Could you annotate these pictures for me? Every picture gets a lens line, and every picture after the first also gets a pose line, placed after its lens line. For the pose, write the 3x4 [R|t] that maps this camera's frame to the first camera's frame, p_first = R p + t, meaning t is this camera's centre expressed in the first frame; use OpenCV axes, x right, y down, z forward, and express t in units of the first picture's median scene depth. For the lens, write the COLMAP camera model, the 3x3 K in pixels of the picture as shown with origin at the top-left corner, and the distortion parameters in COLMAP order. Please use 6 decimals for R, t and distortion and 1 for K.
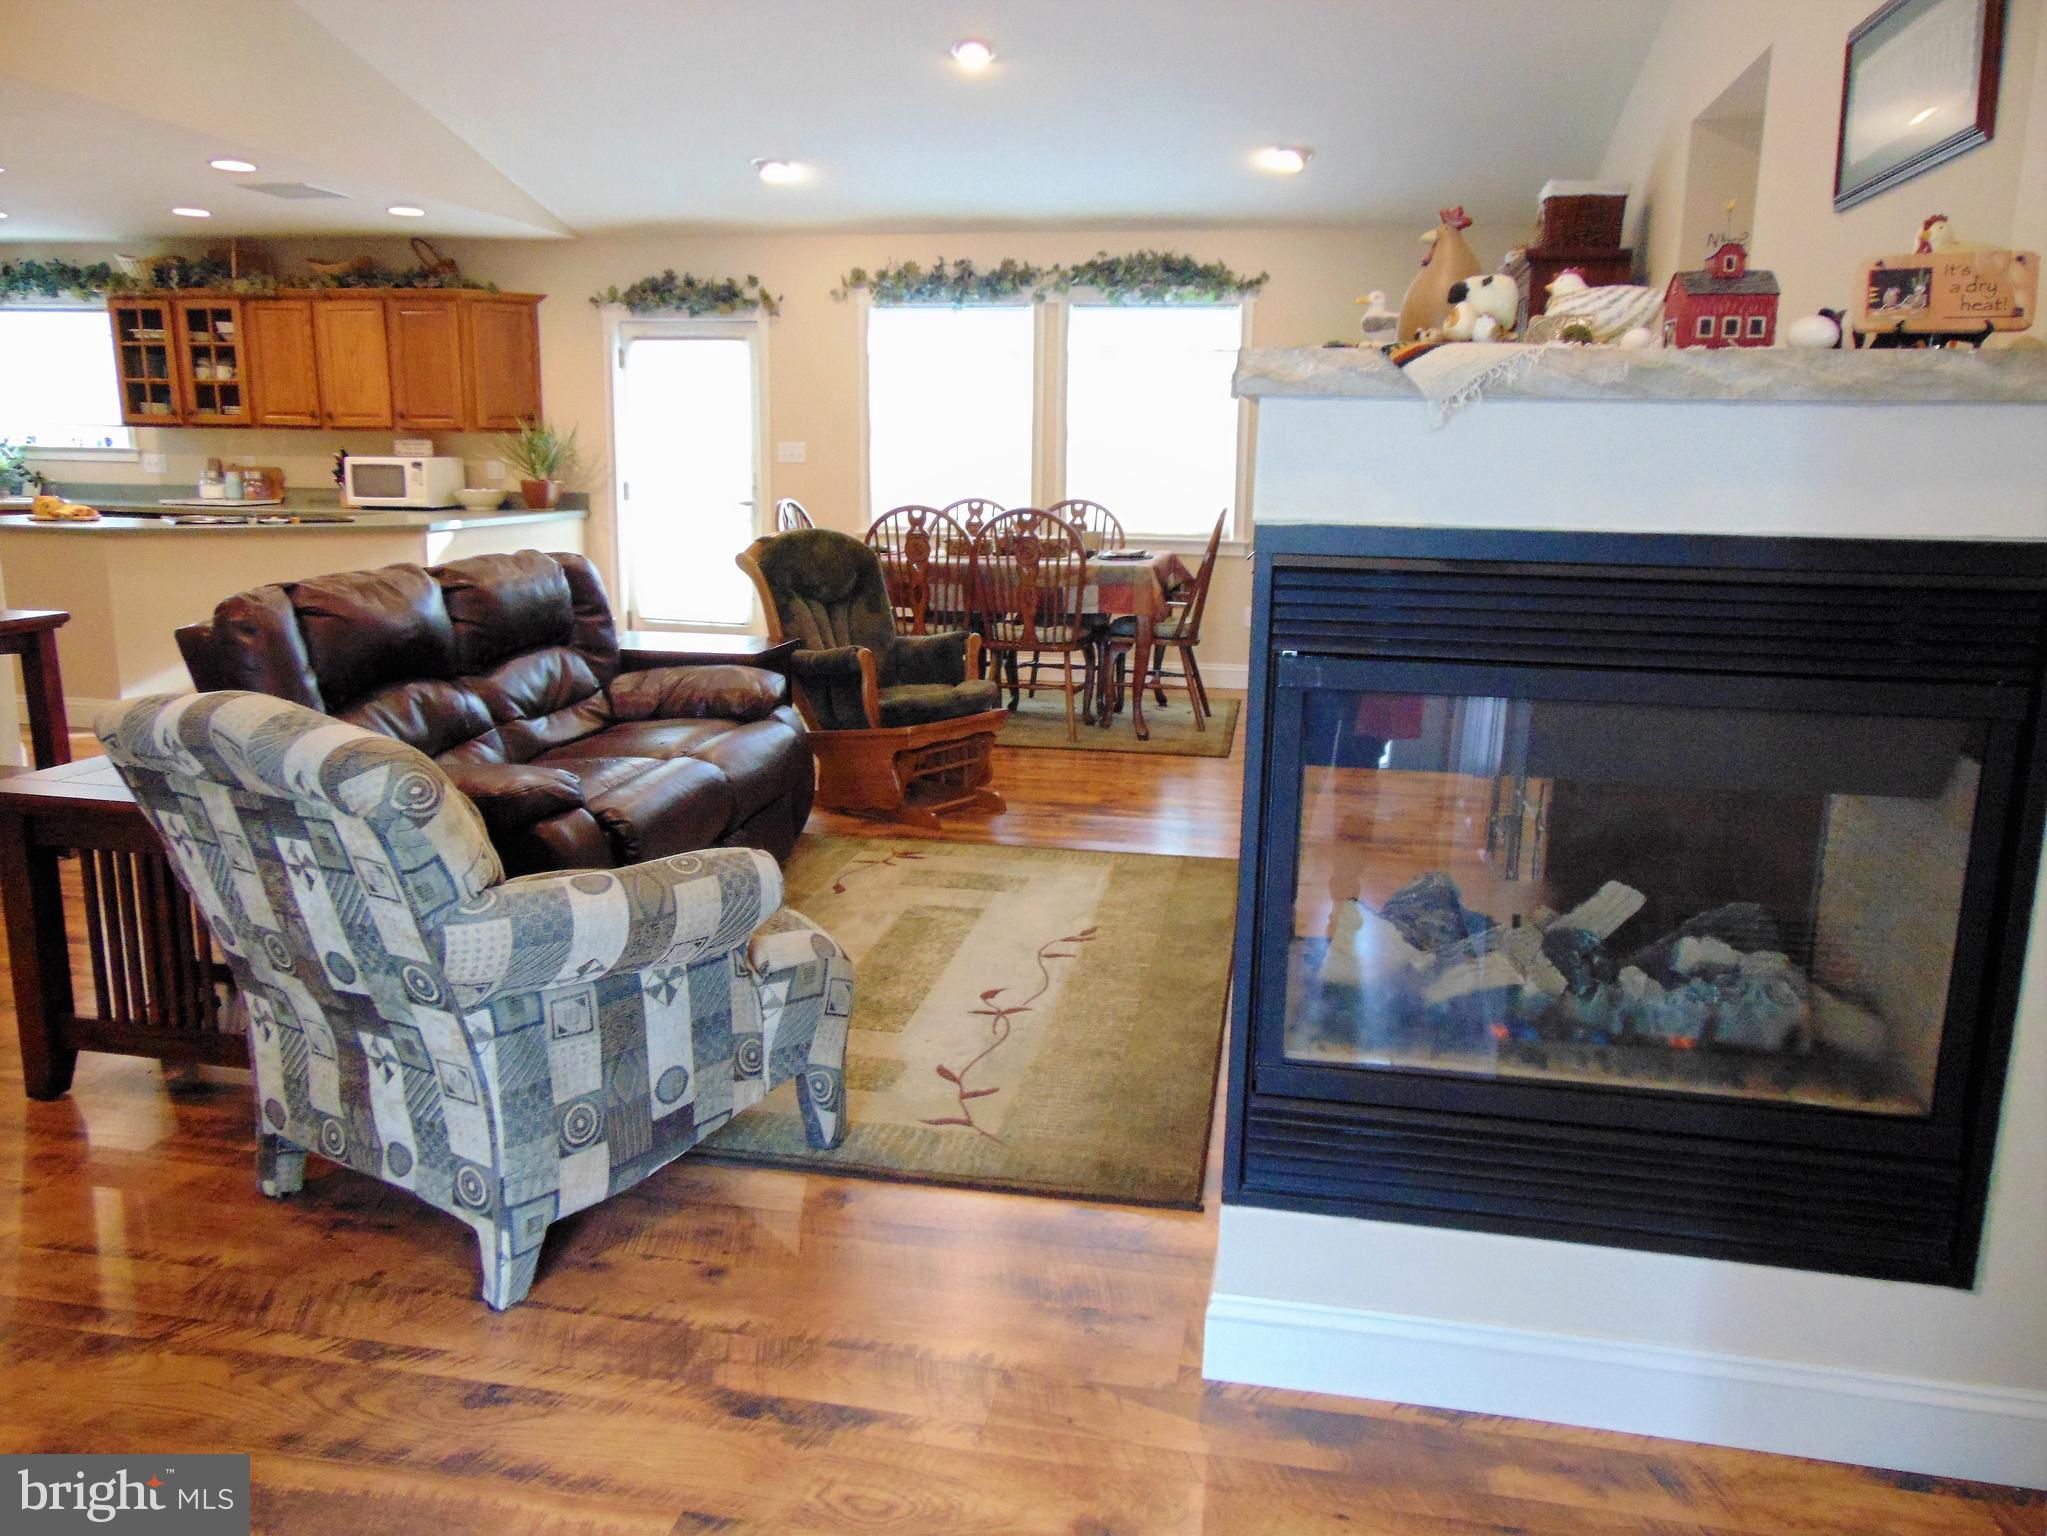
lens RADIAL K [[1537.9, 0, 1031.3], [0, 1537.9, 766.5], [0, 0, 1]] dist [-0.032707, 0.068635]
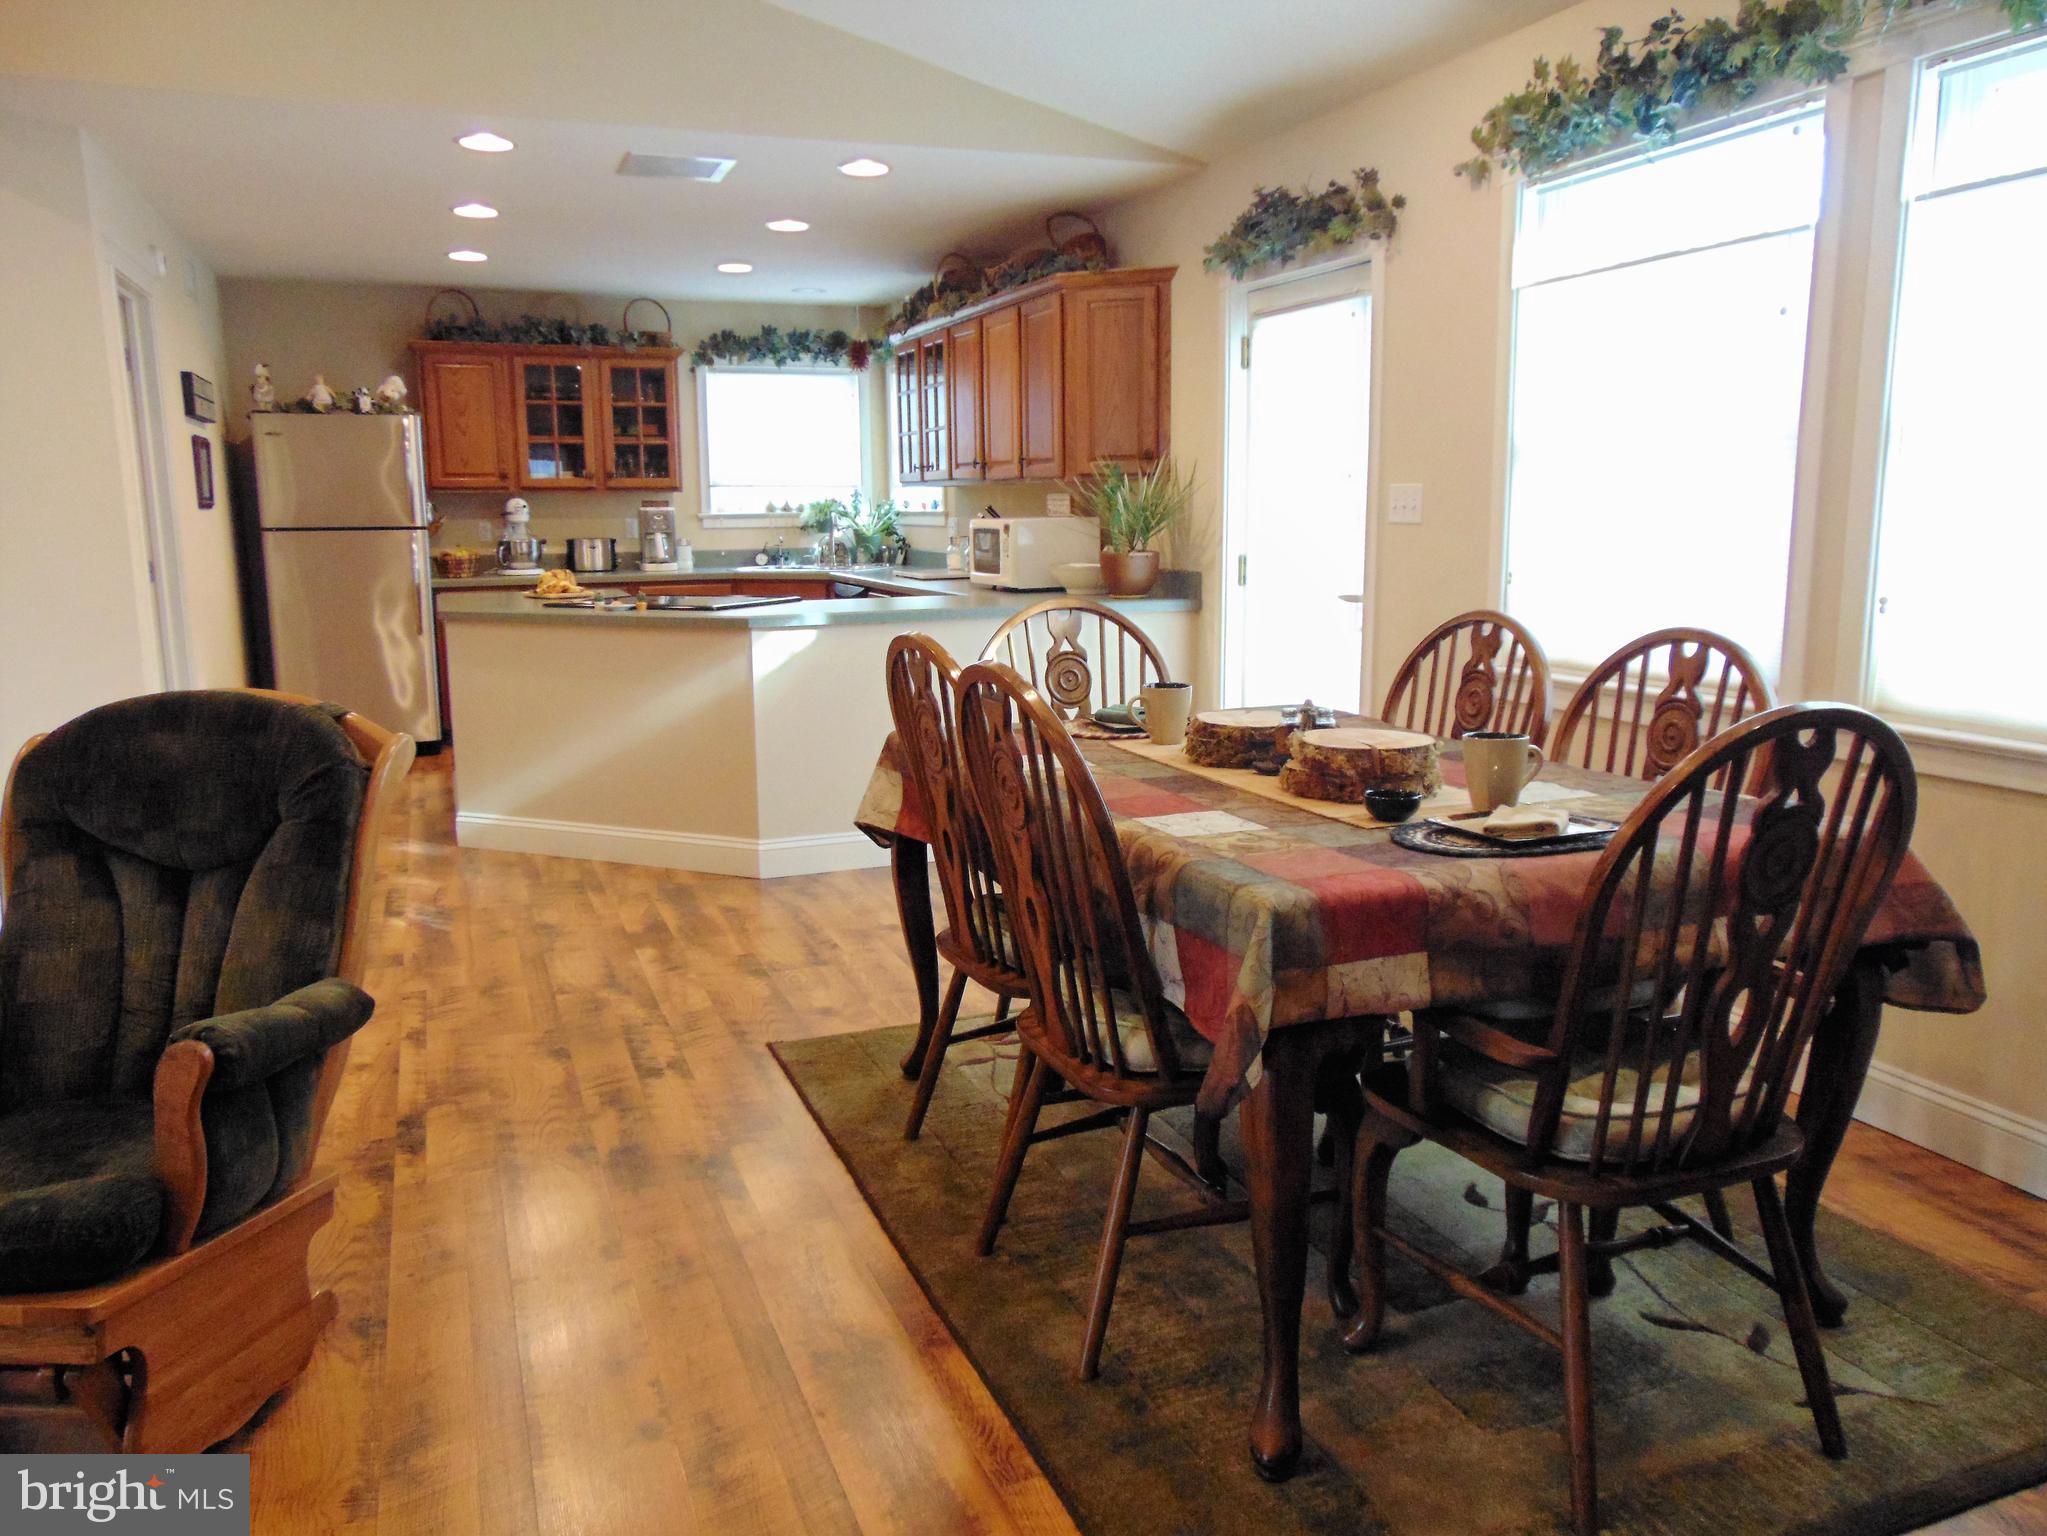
lens RADIAL K [[1537.9, 0, 1023.9], [0, 1537.9, 764.8], [0, 0, 1]] dist [-0.032707, 0.068635]
pose [[0.530459, 0.124749, -0.838481, 0.273529], [-0.154555, 0.986767, 0.049034, -0.156285], [0.833502, 0.103581, 0.542720, 0.788274]]
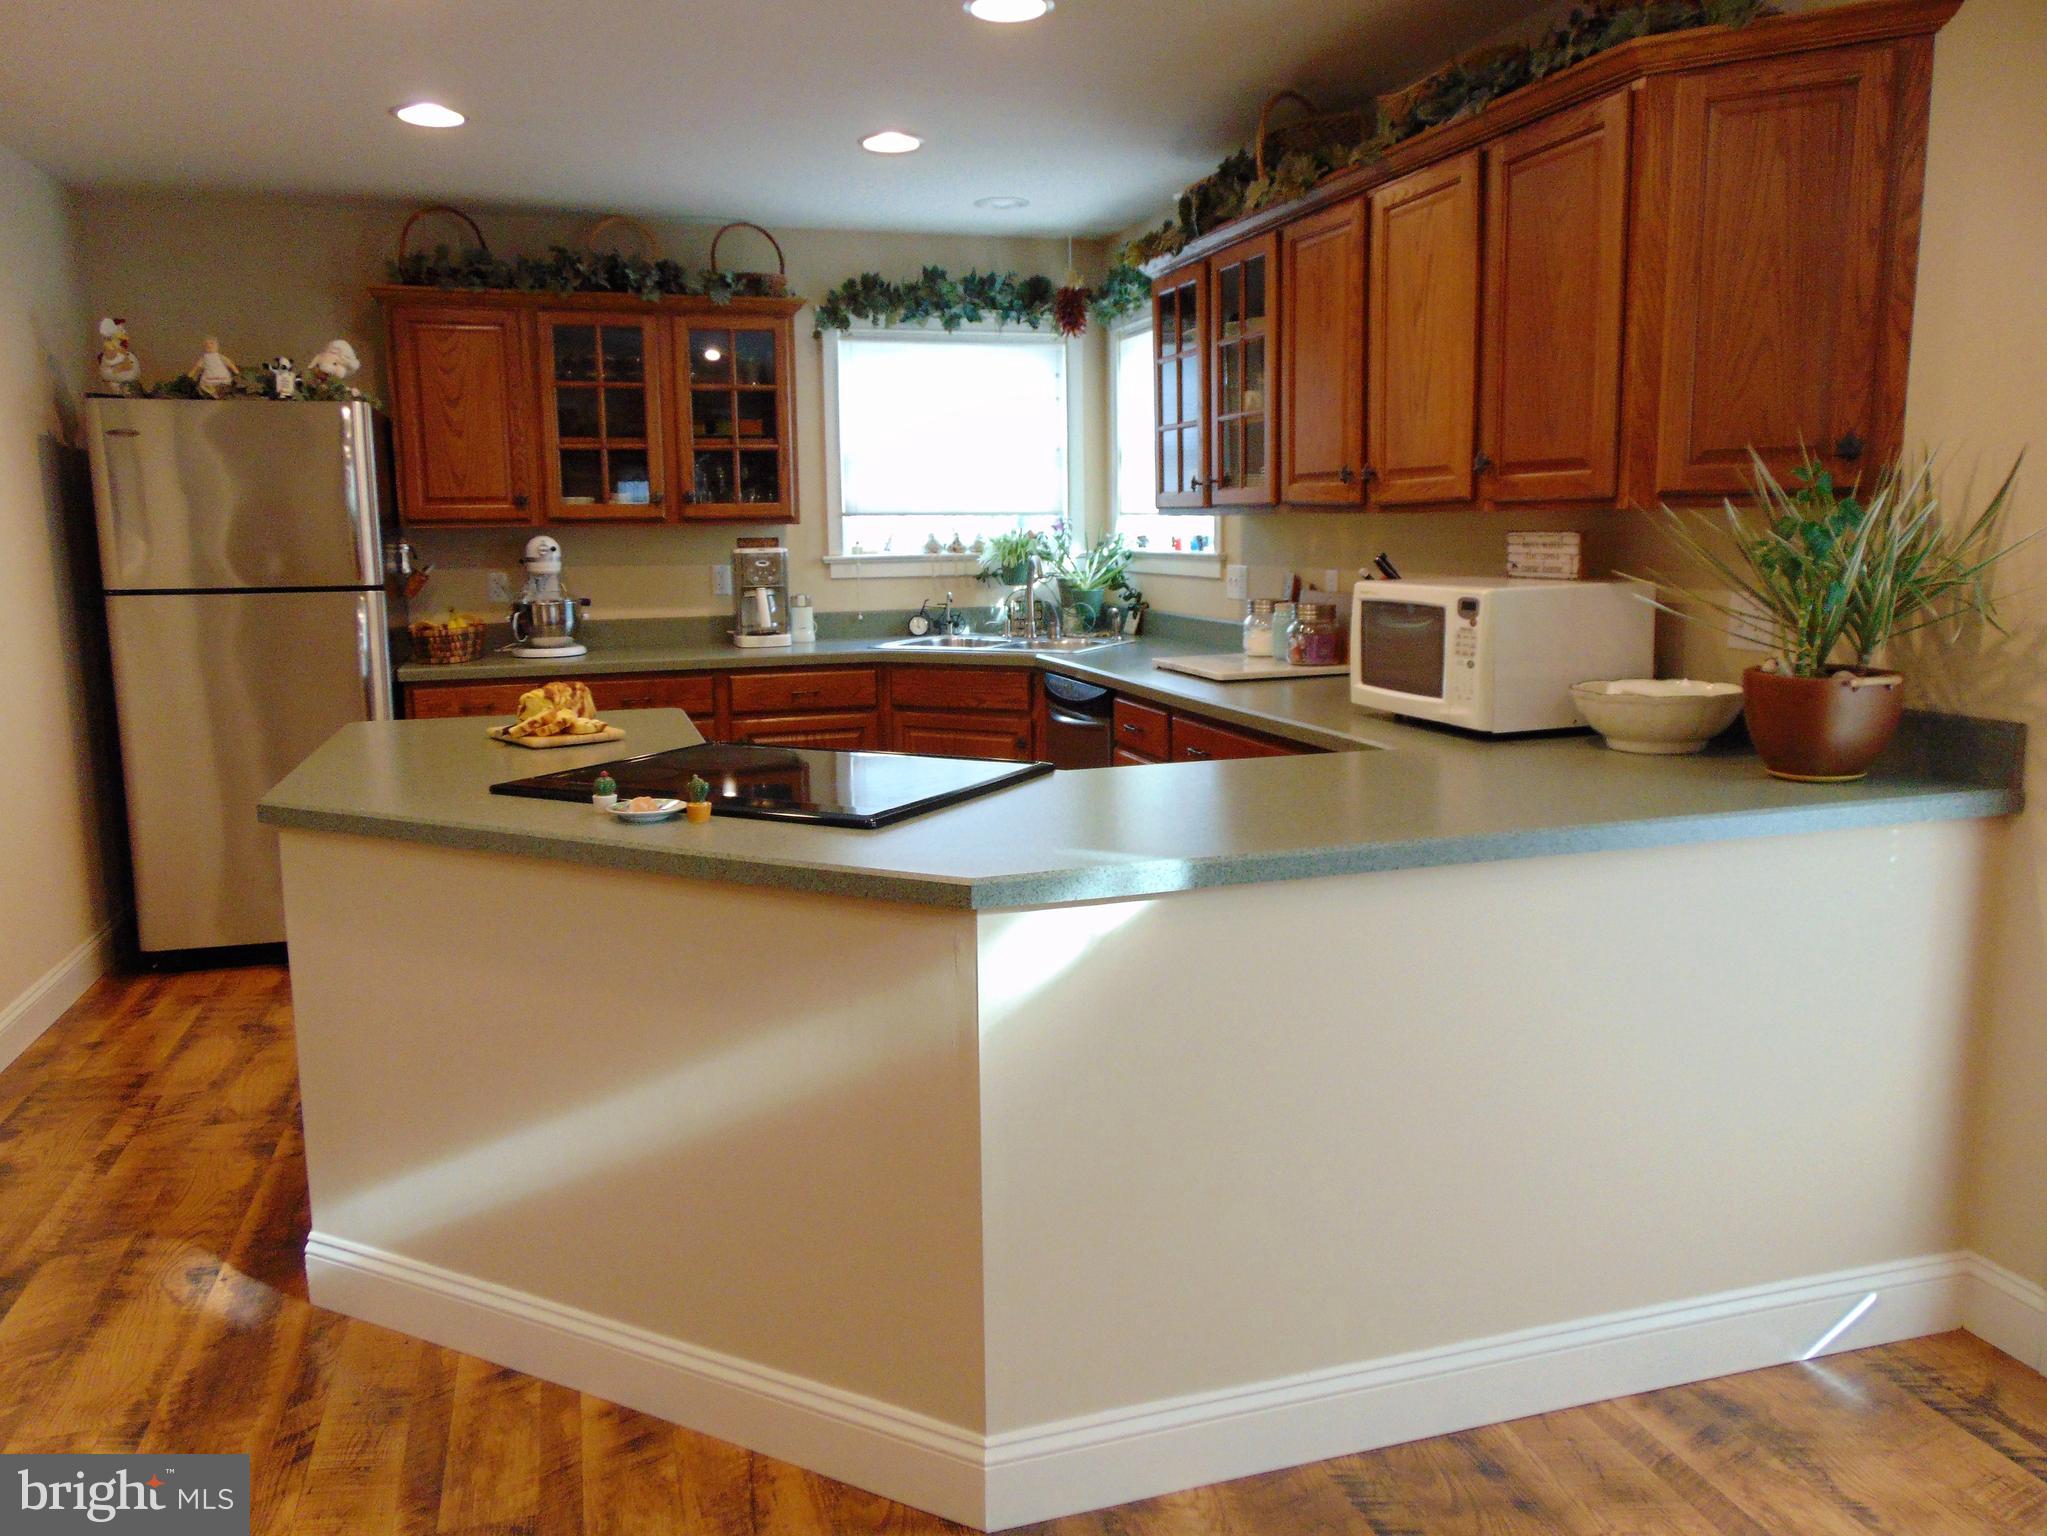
lens RADIAL K [[1537.9, 0, 1027.7], [0, 1537.9, 764.7], [0, 0, 1]] dist [-0.032707, 0.068635]
pose [[0.468702, 0.116751, -0.875607, -0.180103], [-0.157576, 0.986380, 0.047173, -0.204231], [0.869188, 0.115865, 0.480715, 0.945336]]
